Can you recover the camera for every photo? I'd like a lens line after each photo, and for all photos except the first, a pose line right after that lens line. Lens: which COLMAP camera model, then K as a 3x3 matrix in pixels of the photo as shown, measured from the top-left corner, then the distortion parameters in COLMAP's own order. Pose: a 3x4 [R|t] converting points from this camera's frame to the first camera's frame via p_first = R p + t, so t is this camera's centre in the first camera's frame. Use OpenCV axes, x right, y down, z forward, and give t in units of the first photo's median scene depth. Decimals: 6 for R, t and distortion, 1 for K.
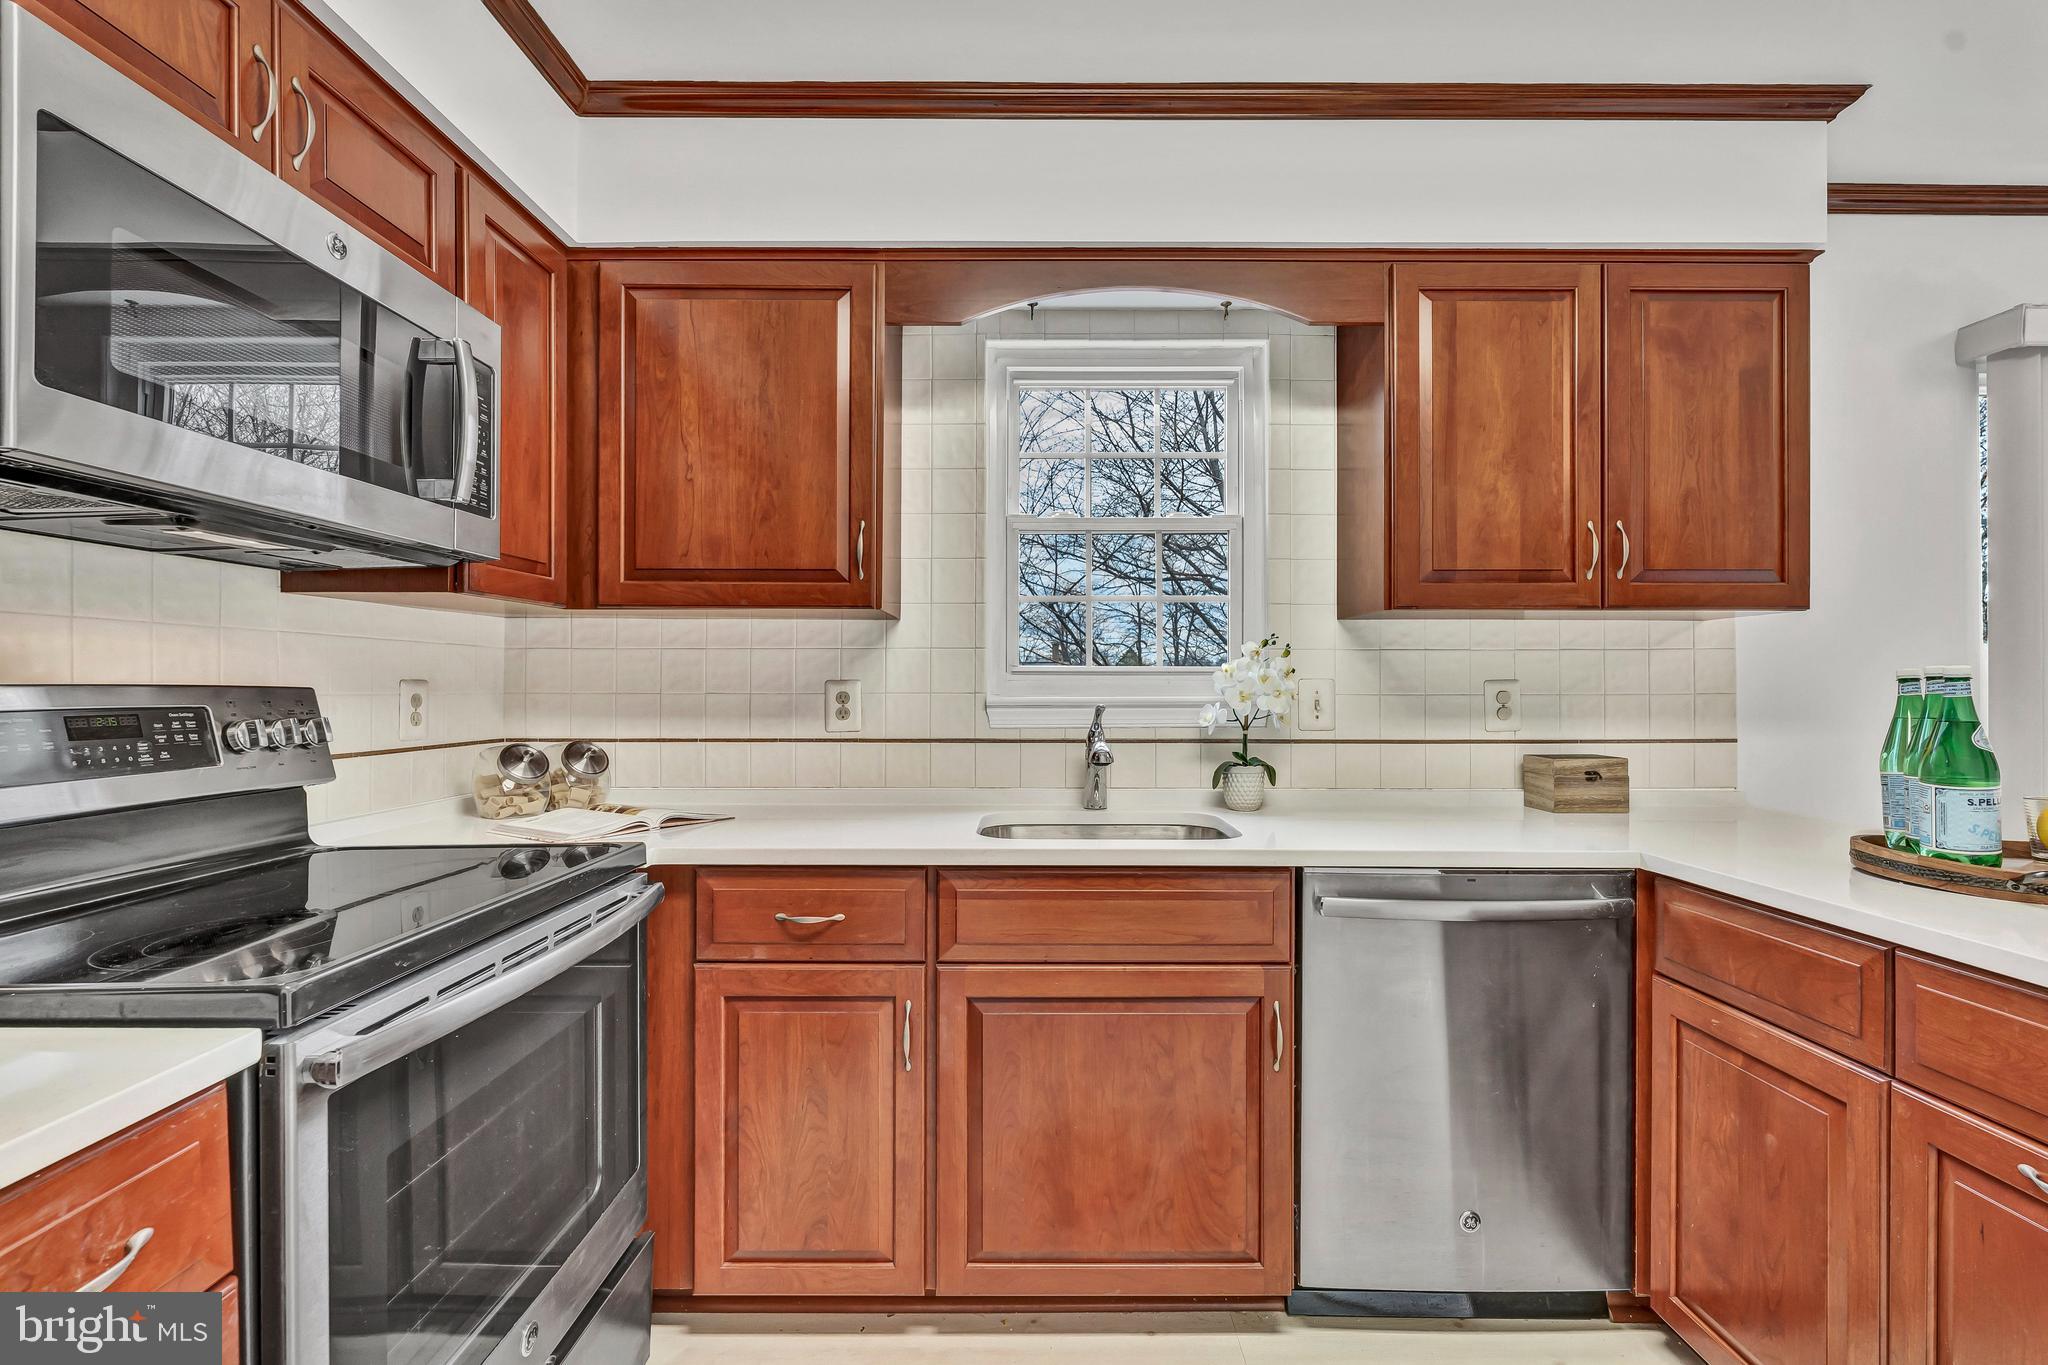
lens RADIAL K [[902.5, 0, 1005.2], [0, 902.5, 683.4], [0, 0, 1]] dist [0.000639, 0.000351]
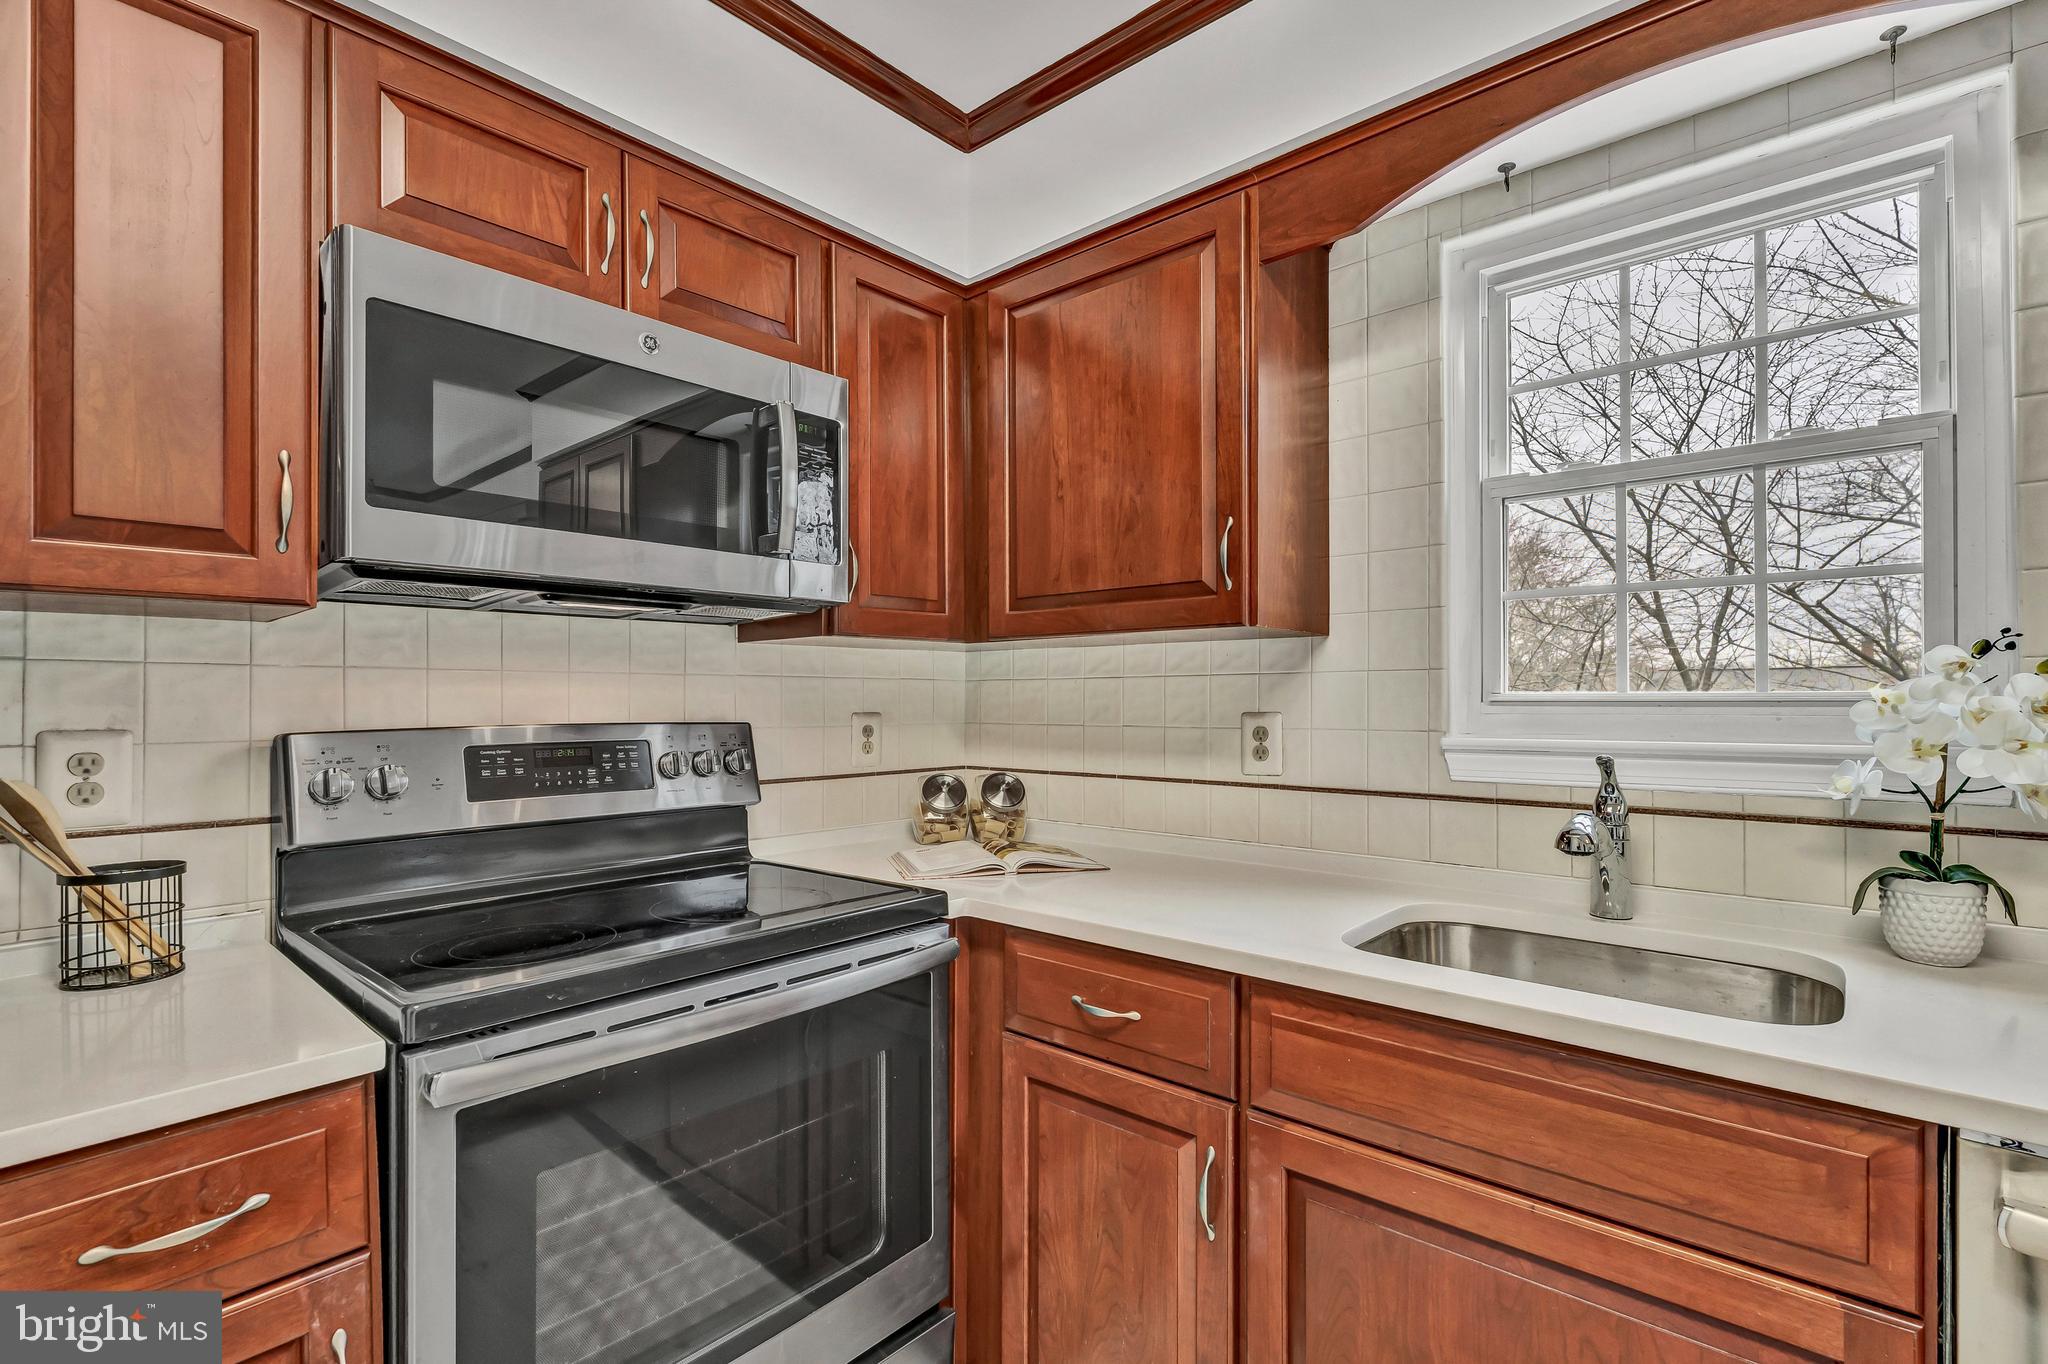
lens RADIAL K [[907.7, 0, 1034.0], [0, 907.7, 693.1], [0, 0, 1]] dist [-0.002277, 0.000029]
pose [[0.760652, -0.008154, -0.649109, 0.231243], [0.005513, 0.999966, -0.006102, -0.019933], [0.649137, 0.001063, 0.760671, 0.275698]]
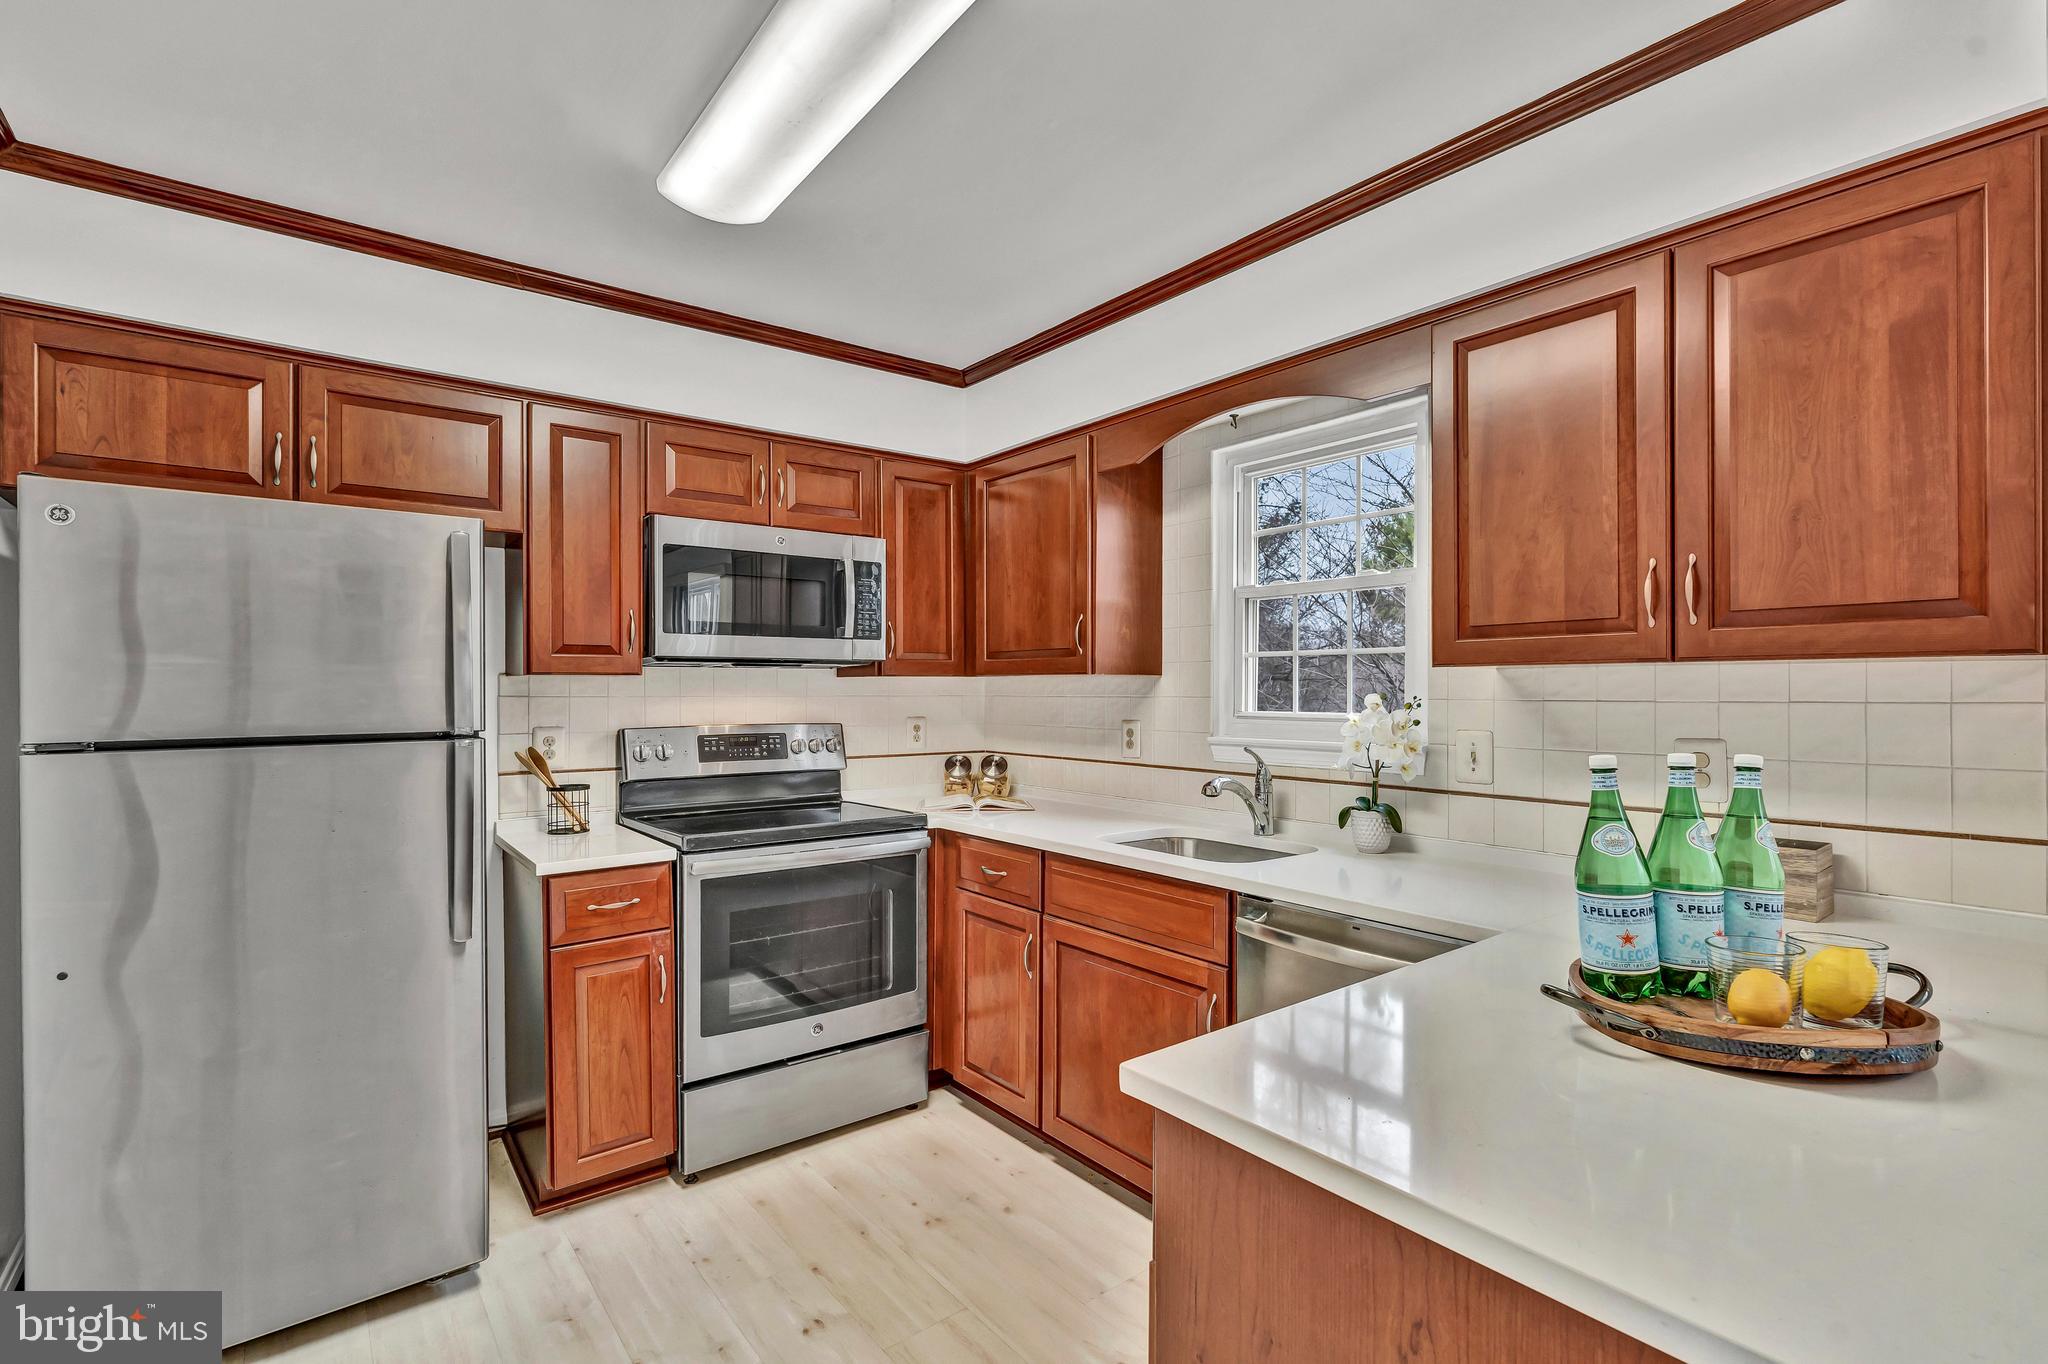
lens RADIAL K [[942.2, 0, 1035.1], [0, 942.2, 683.8], [0, 0, 1]] dist [0.001986, 0.000413]
pose [[0.623926, -0.006286, -0.781458, 0.981669], [0.003881, 0.999980, -0.004946, -0.060012], [0.781474, 0.000053, 0.623938, -0.005491]]
